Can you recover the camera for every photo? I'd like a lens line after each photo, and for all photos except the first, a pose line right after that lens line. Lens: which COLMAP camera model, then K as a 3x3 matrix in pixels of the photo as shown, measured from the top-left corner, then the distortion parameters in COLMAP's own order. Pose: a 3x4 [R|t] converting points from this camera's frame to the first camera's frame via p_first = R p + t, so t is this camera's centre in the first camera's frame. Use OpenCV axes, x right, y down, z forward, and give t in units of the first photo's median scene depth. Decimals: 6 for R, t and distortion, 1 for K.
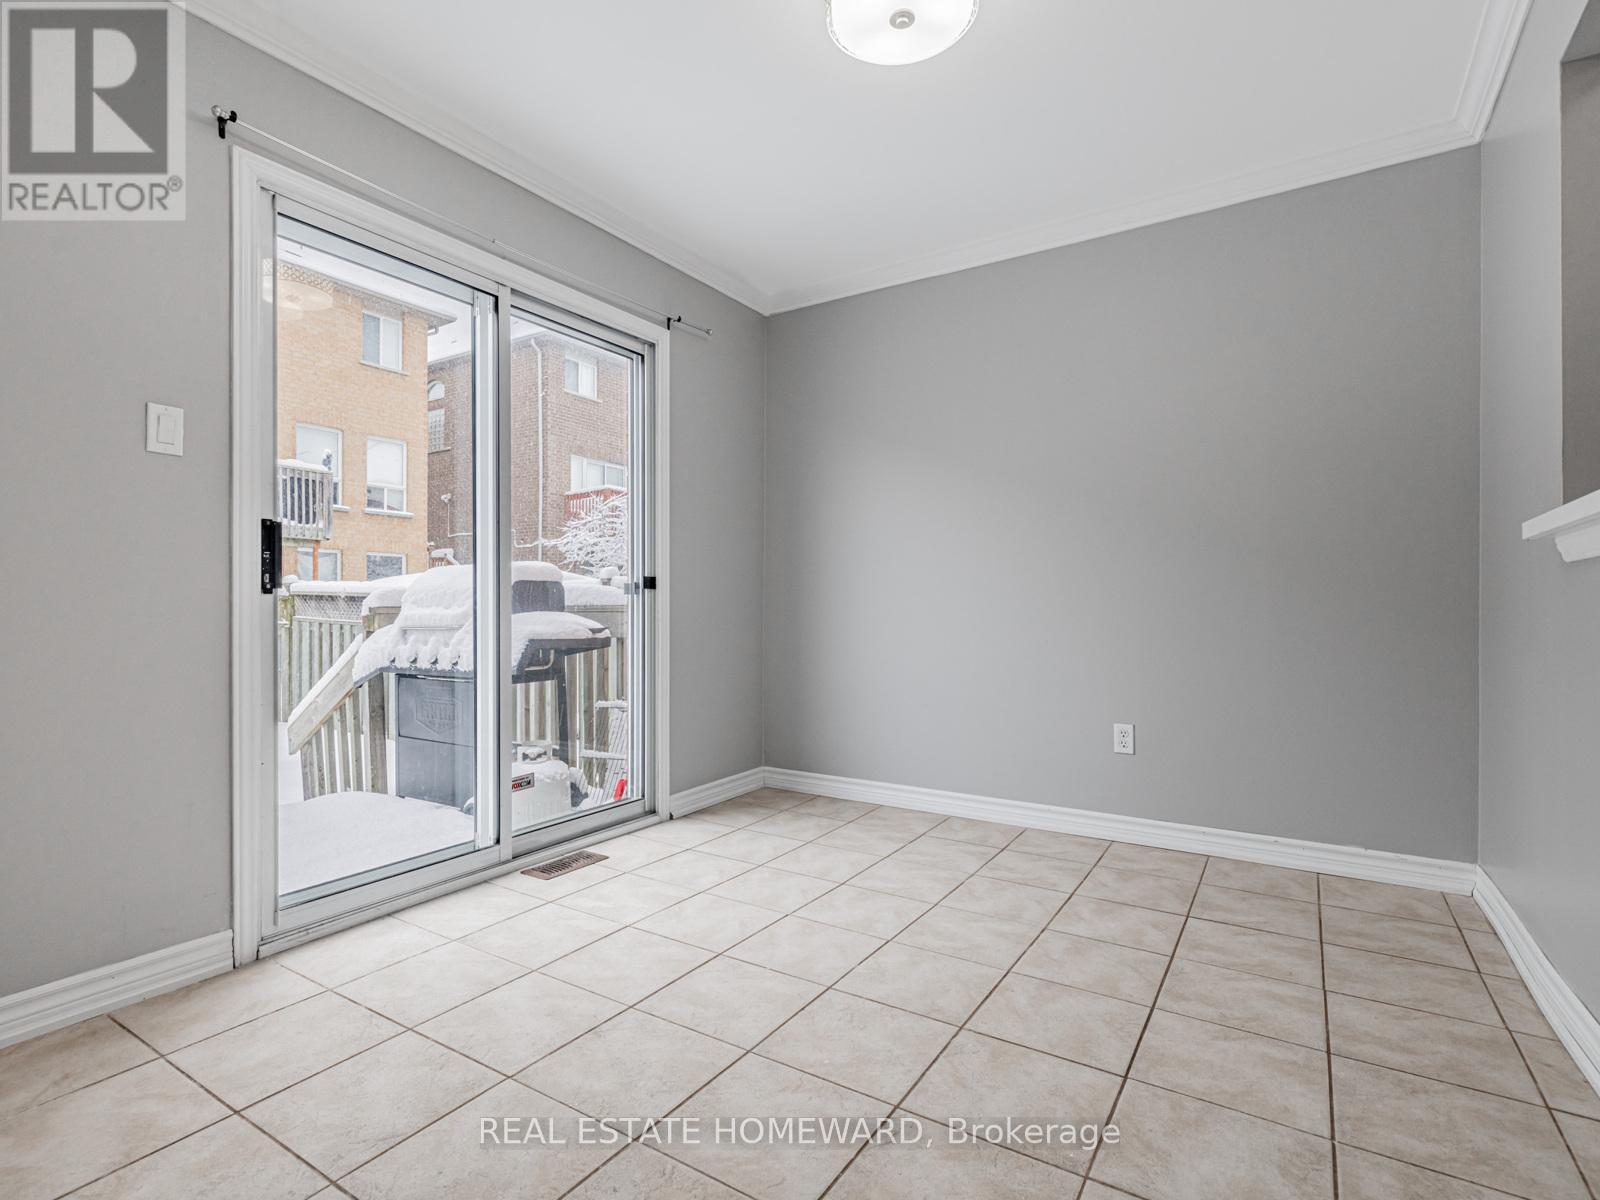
lens RADIAL K [[803.3, 0, 800.0], [0, 803.3, 600.0], [0, 0, 1]] dist [0.005179, -0.000650]
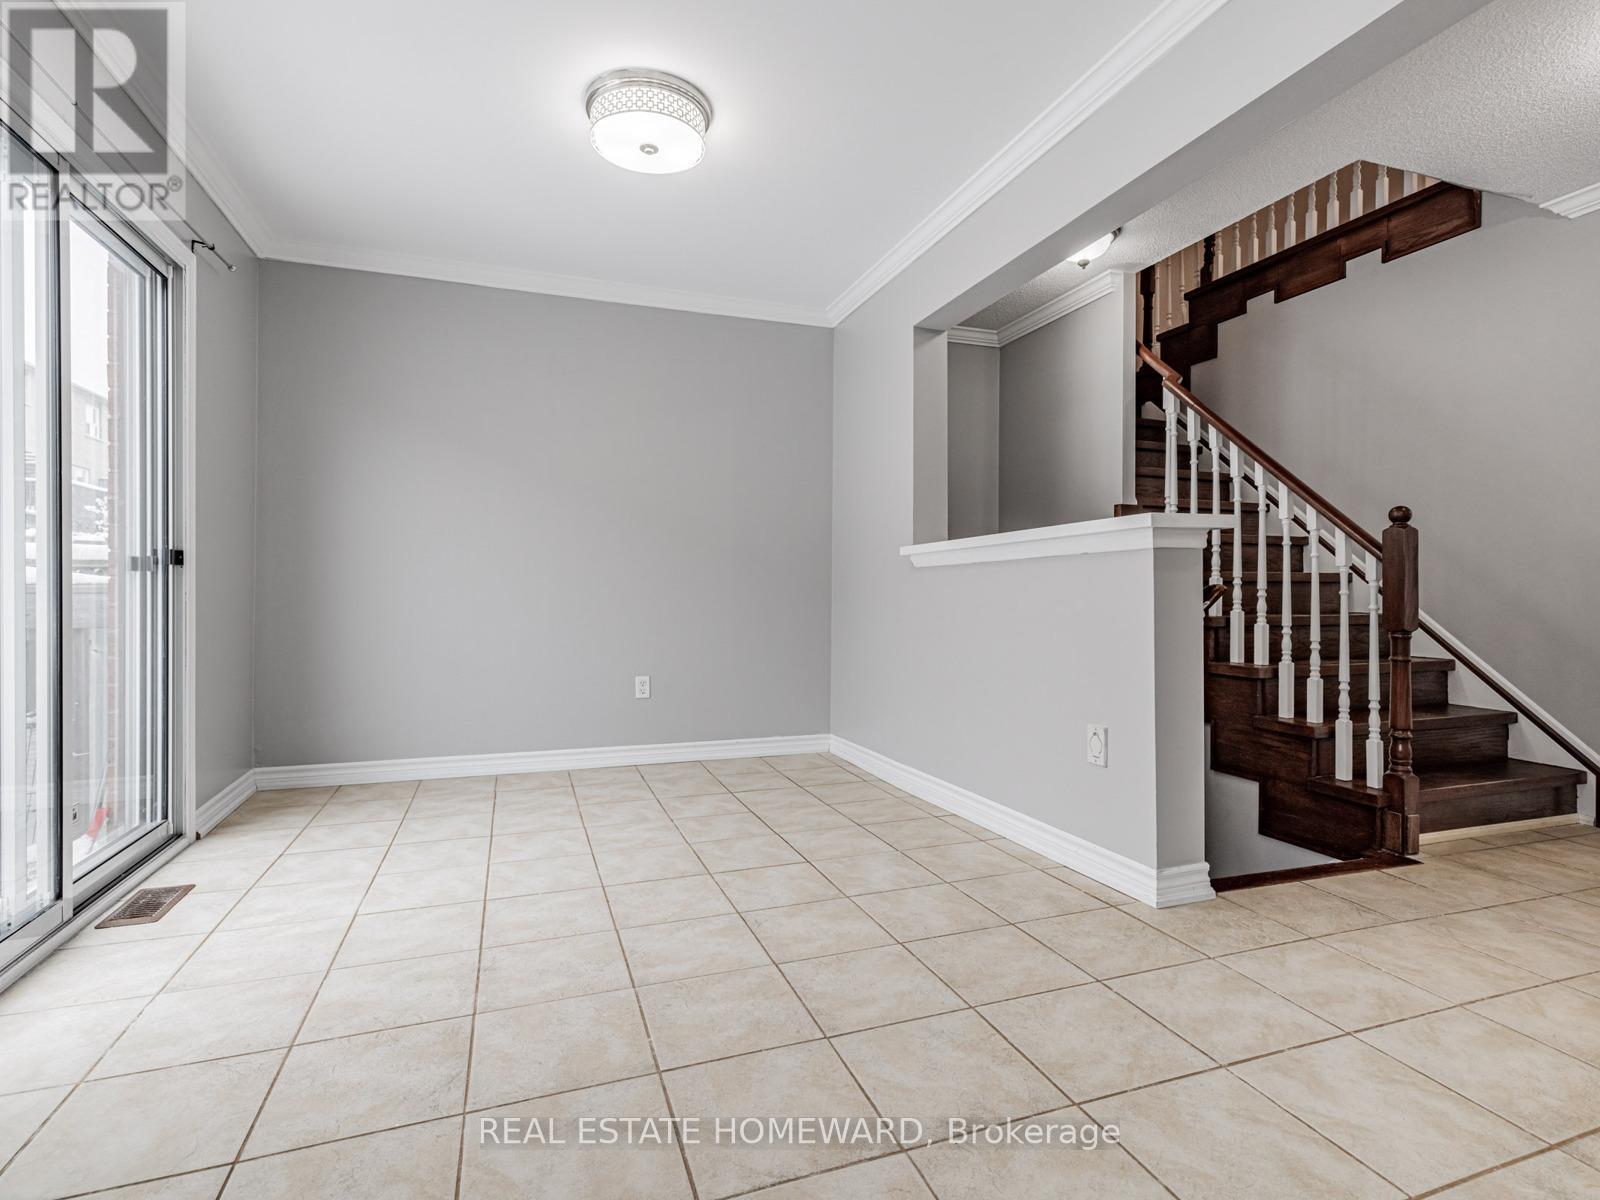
lens RADIAL K [[785.8, 0, 802.8], [0, 785.8, 588.8], [0, 0, 1]] dist [0.004369, 0.000212]
pose [[0.606198, 0.002853, 0.795309, -0.636001], [-0.009462, 0.999949, 0.003625, 0.002033], [-0.795258, -0.009722, 0.606194, -0.002659]]
